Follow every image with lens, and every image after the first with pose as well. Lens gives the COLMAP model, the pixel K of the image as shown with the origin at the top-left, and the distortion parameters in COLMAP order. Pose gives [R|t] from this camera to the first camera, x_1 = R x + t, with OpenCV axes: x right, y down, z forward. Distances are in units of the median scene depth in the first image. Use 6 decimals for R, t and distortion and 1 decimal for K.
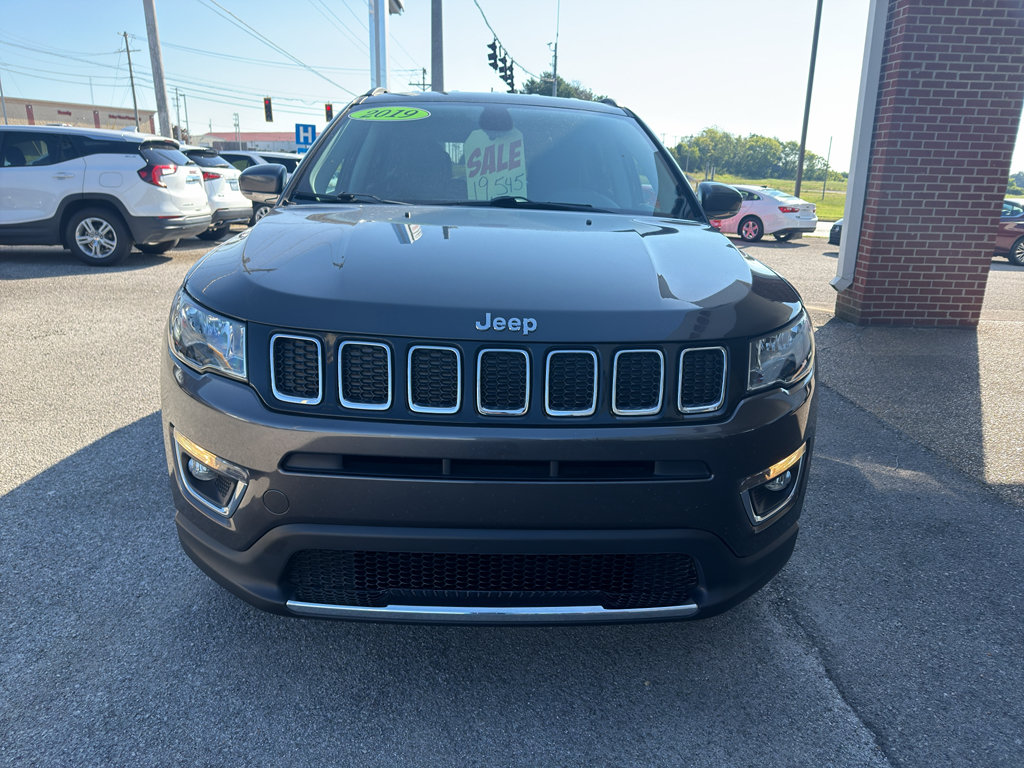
lens RADIAL K [[746.0, 0, 514.7], [0, 746.0, 372.4], [0, 0, 1]] dist [0.004993, -0.000462]
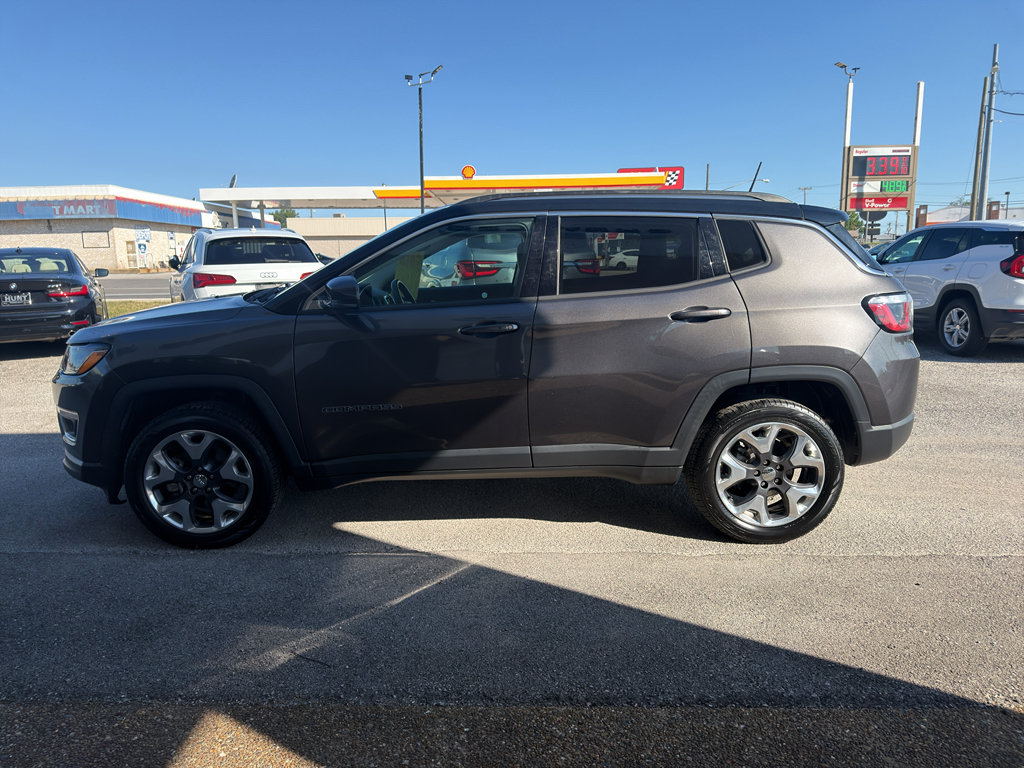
lens RADIAL K [[728.4, 0, 512.0], [0, 728.4, 384.0], [0, 0, 1]] dist [-0.000679, -0.000913]
pose [[-0.045241, 0.146679, -0.988149, 1.133388], [-0.238042, 0.959086, 0.153263, -0.283442], [0.970201, 0.242155, -0.008474, 1.097693]]
